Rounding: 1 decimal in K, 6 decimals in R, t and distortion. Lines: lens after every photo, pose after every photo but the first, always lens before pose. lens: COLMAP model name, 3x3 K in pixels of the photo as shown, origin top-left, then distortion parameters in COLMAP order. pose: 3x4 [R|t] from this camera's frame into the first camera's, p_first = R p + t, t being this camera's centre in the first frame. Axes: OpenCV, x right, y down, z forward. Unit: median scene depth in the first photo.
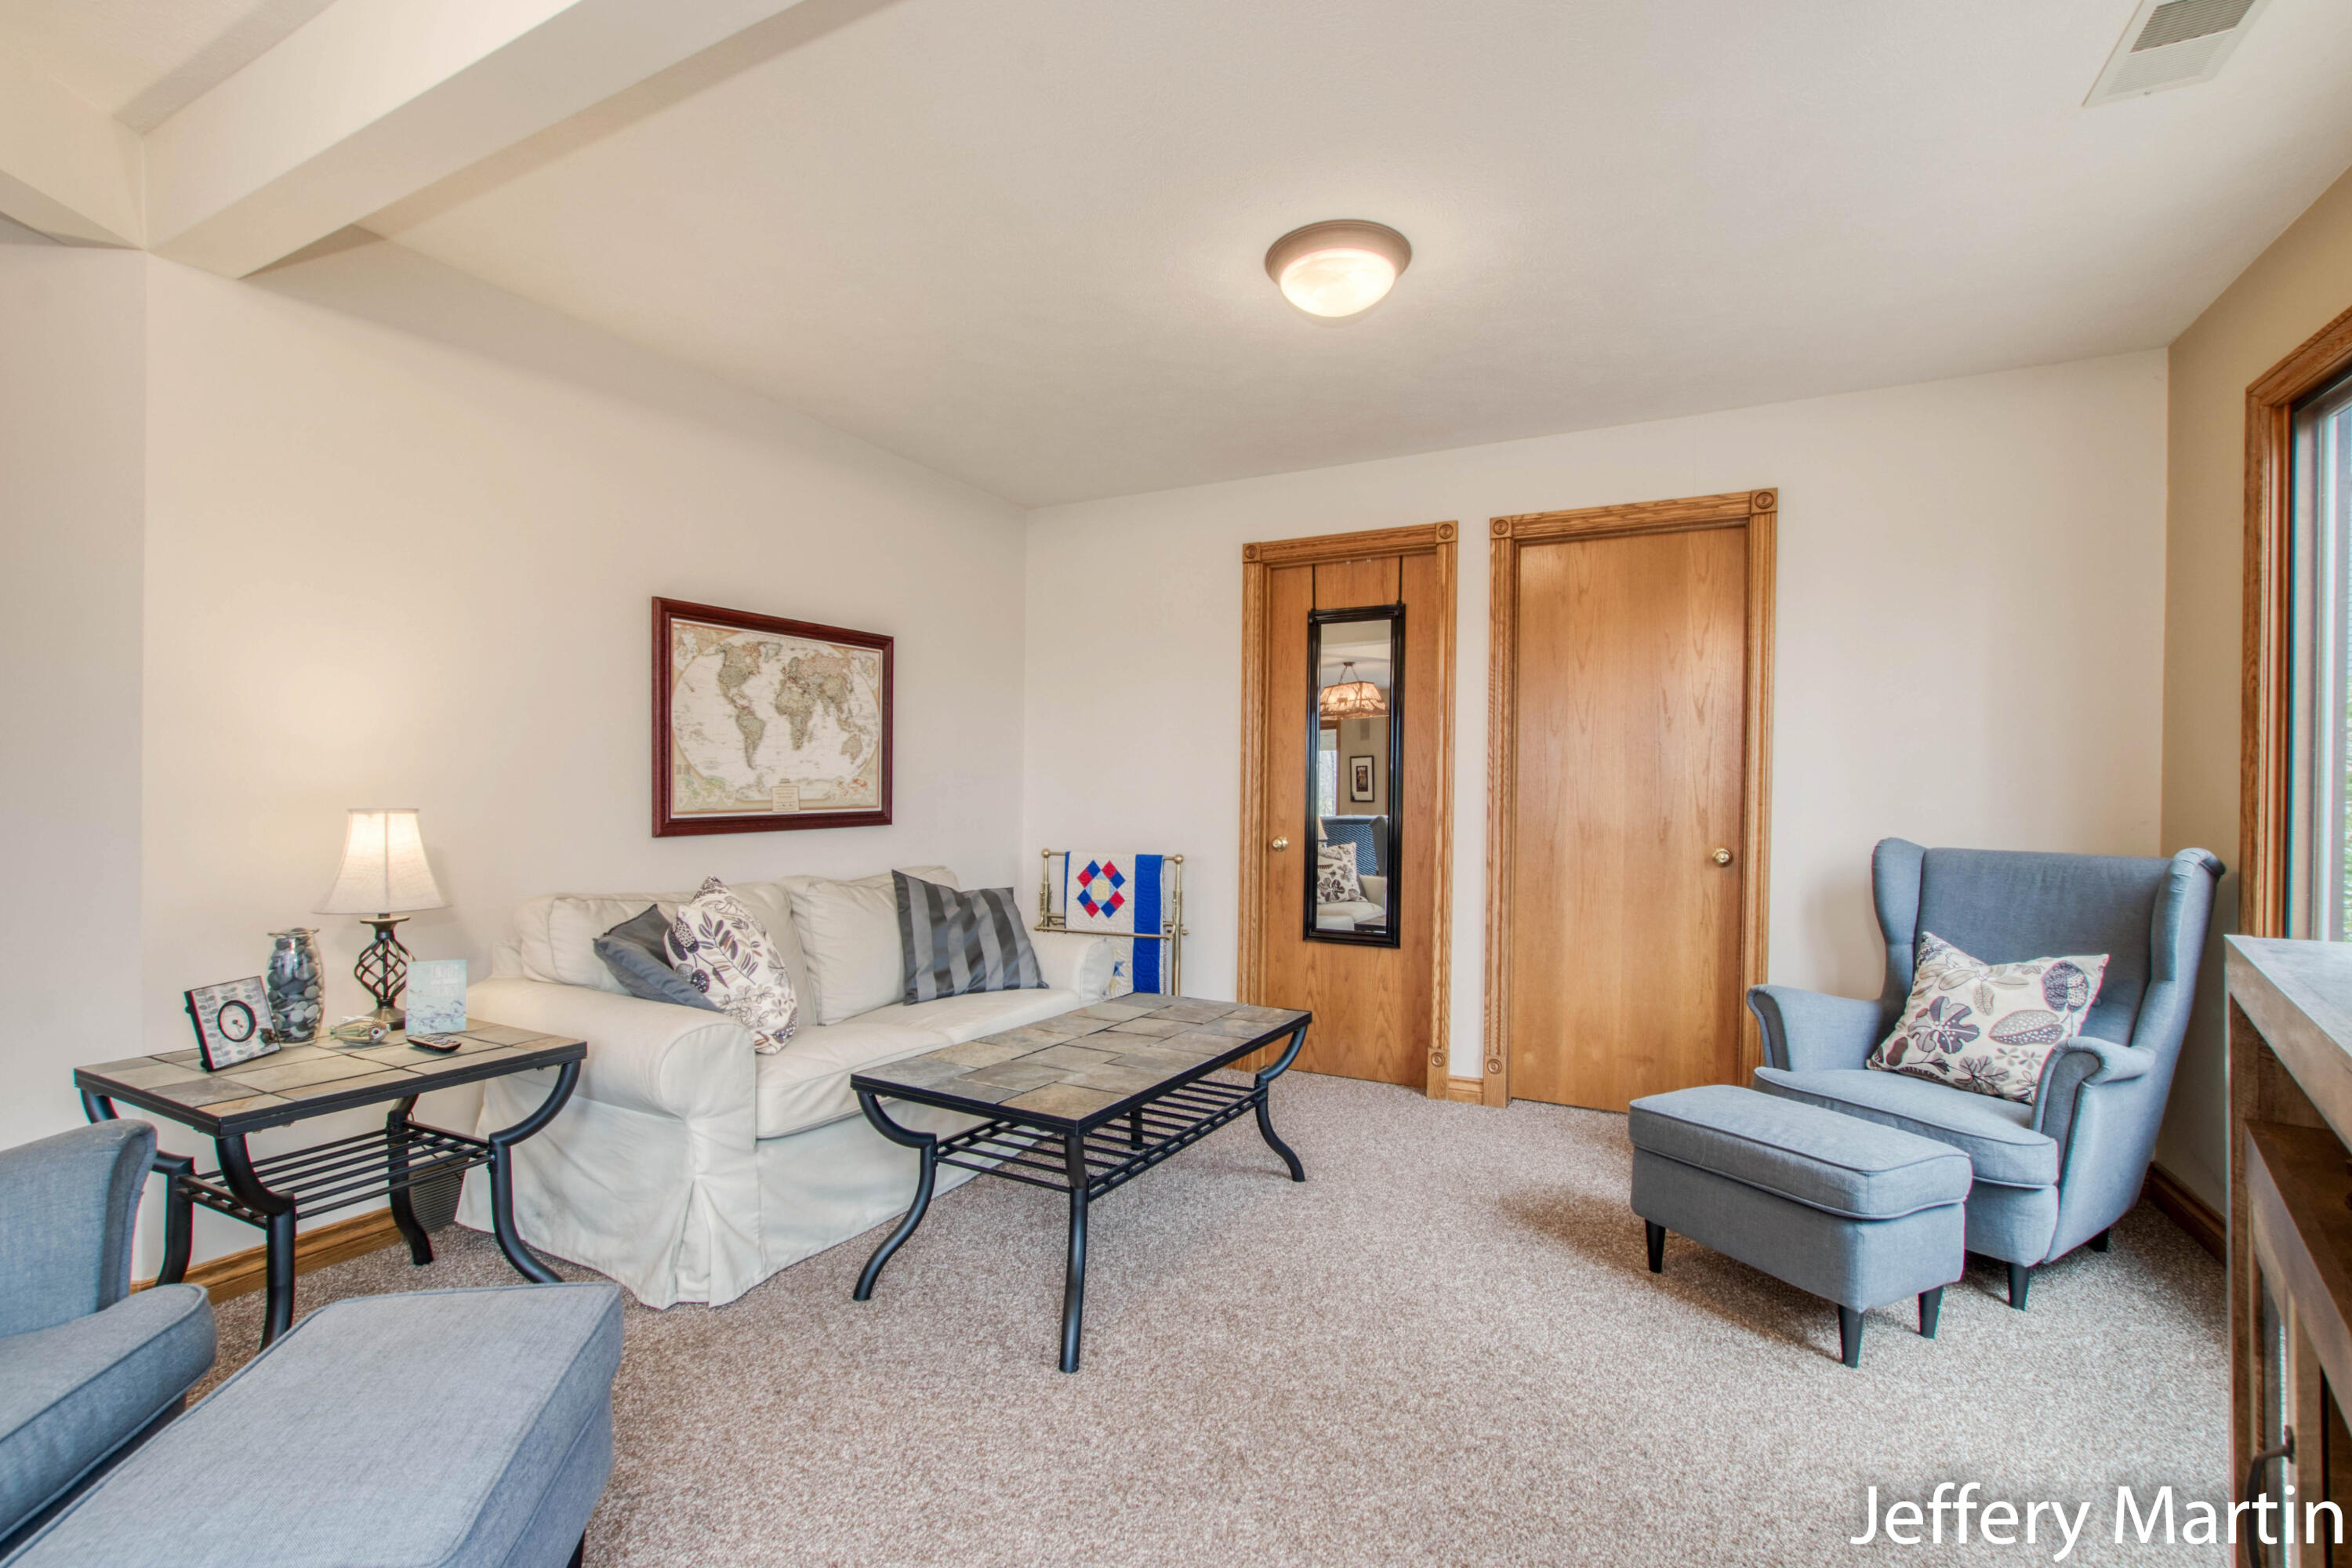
lens RADIAL K [[1029.0, 0, 1180.2], [0, 1029.0, 792.4], [0, 0, 1]] dist [-0.009920, 0.002743]
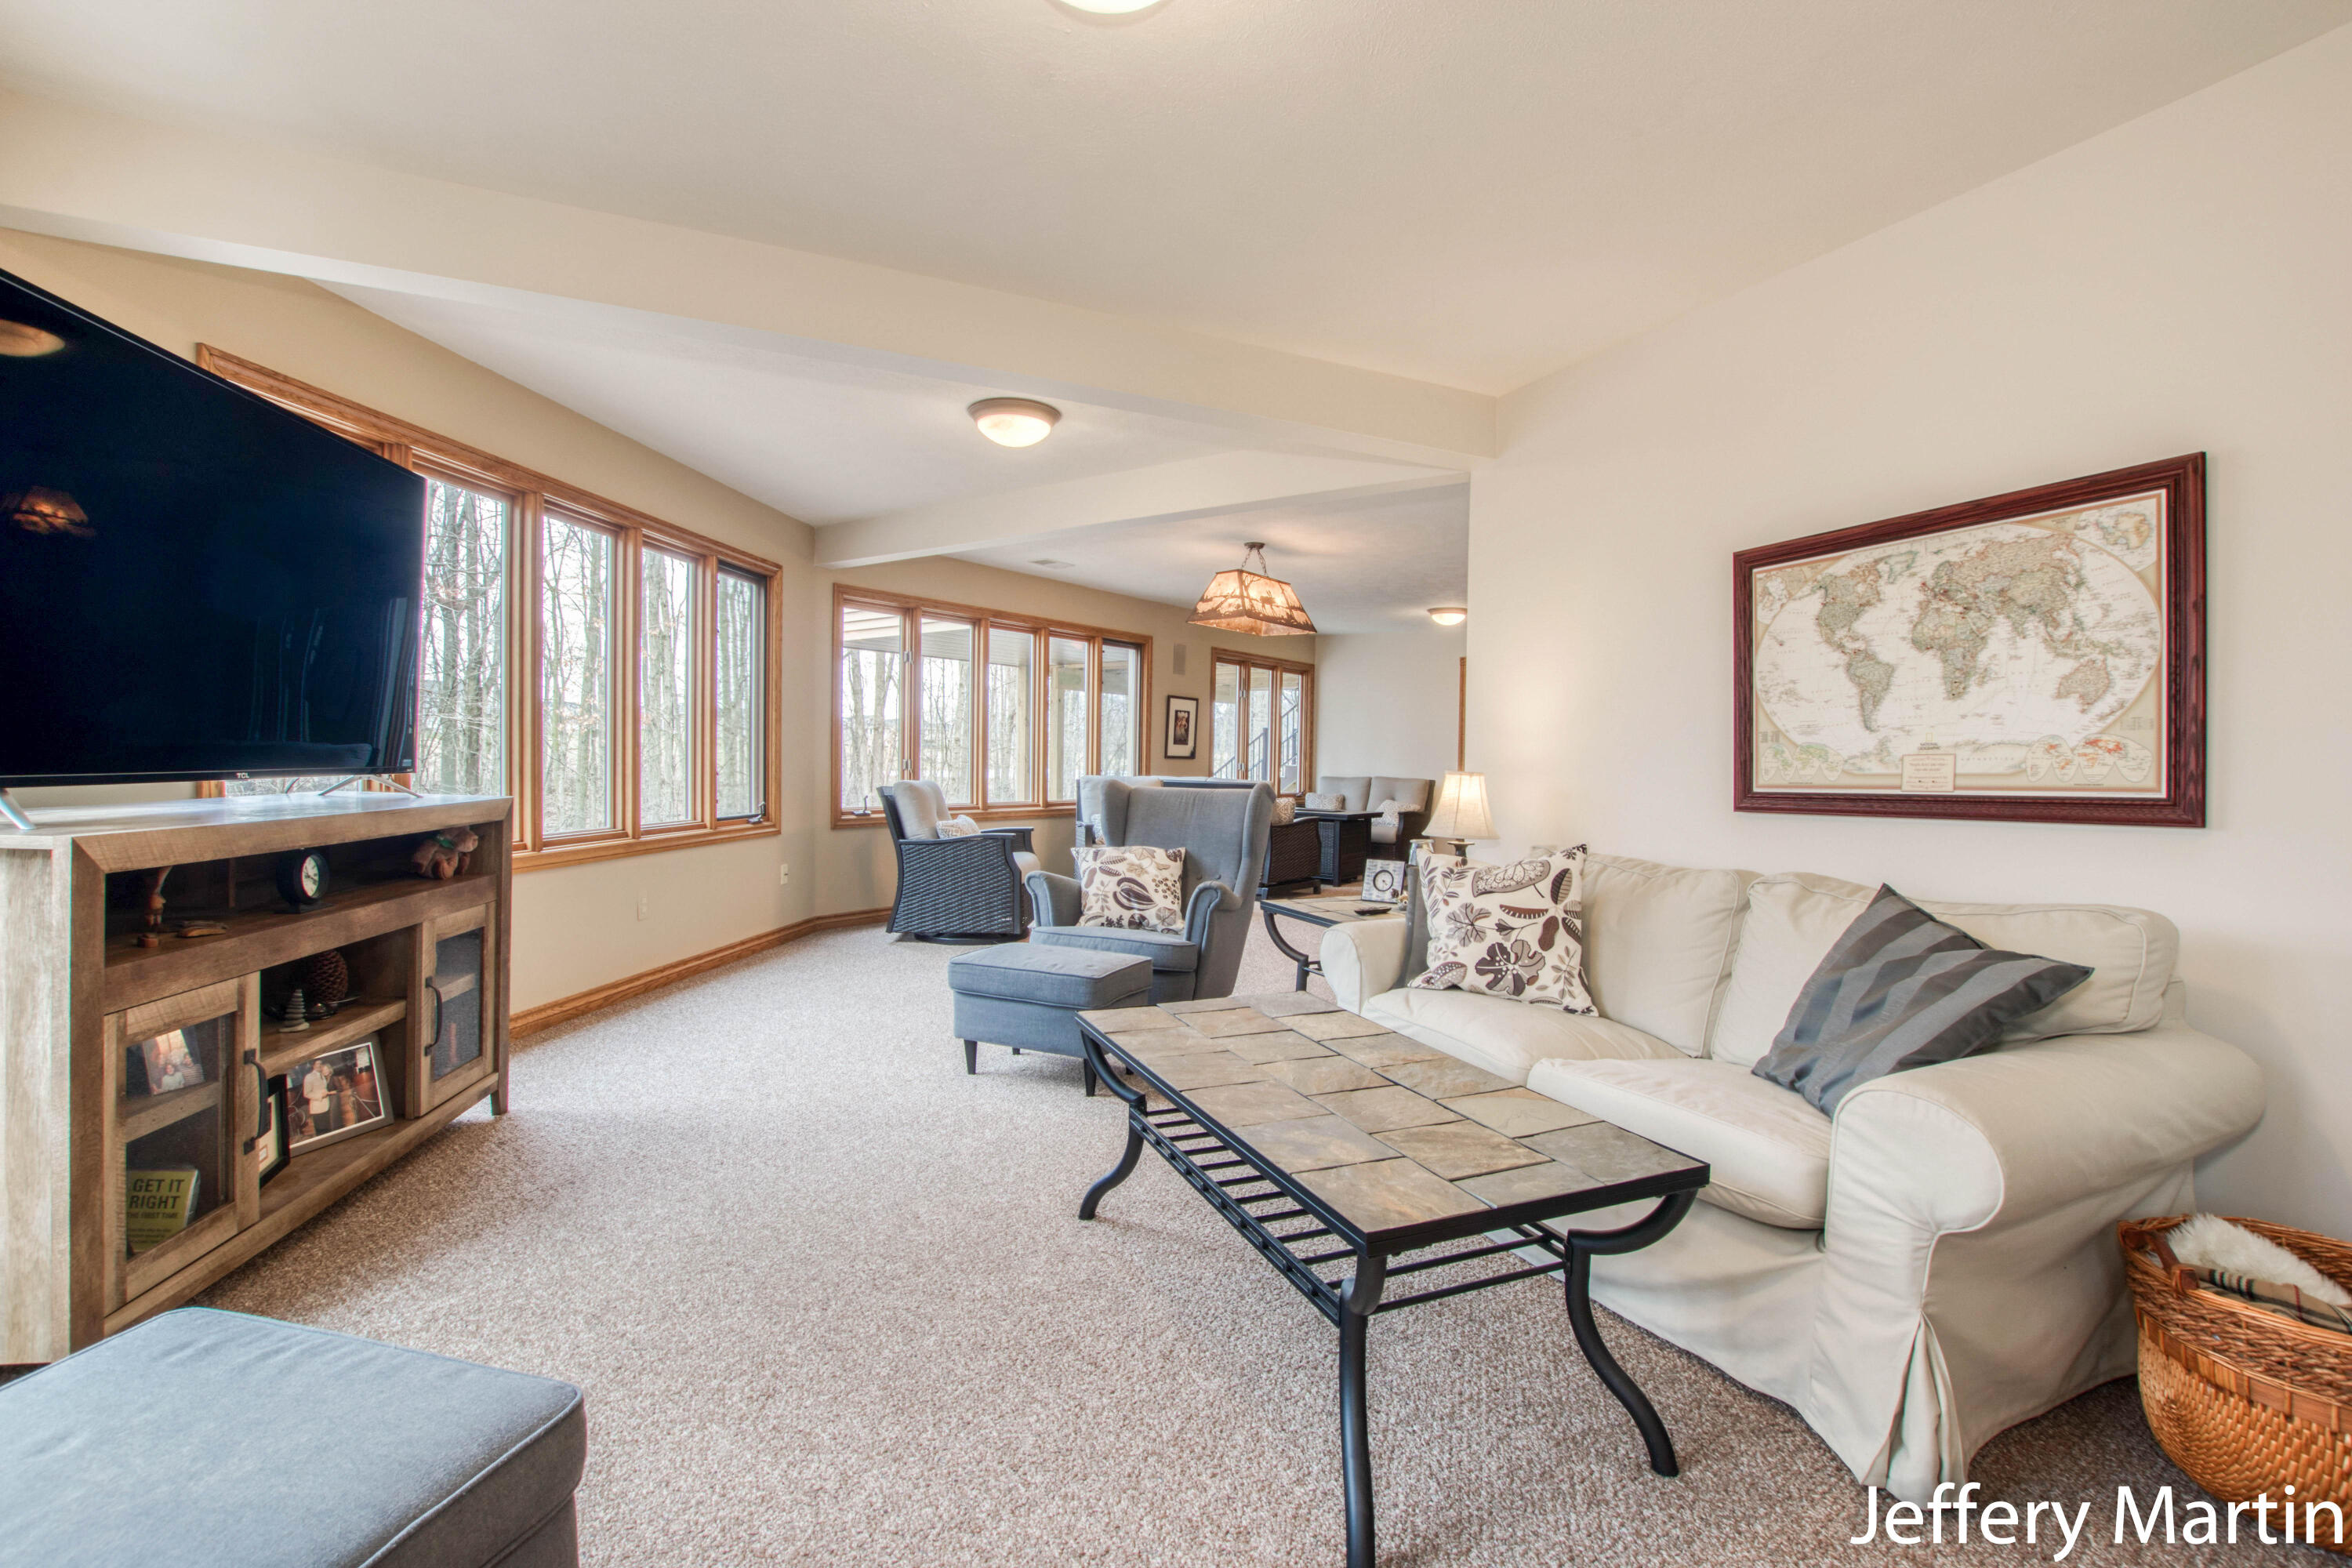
lens RADIAL K [[1029.0, 0, 1162.1], [0, 1029.0, 767.1], [0, 0, 1]] dist [-0.009920, 0.002743]
pose [[-0.615799, -0.009095, -0.787851, 0.472413], [-0.013331, 0.999911, -0.001123, 0.010437], [0.787791, 0.009811, -0.615865, 1.017804]]
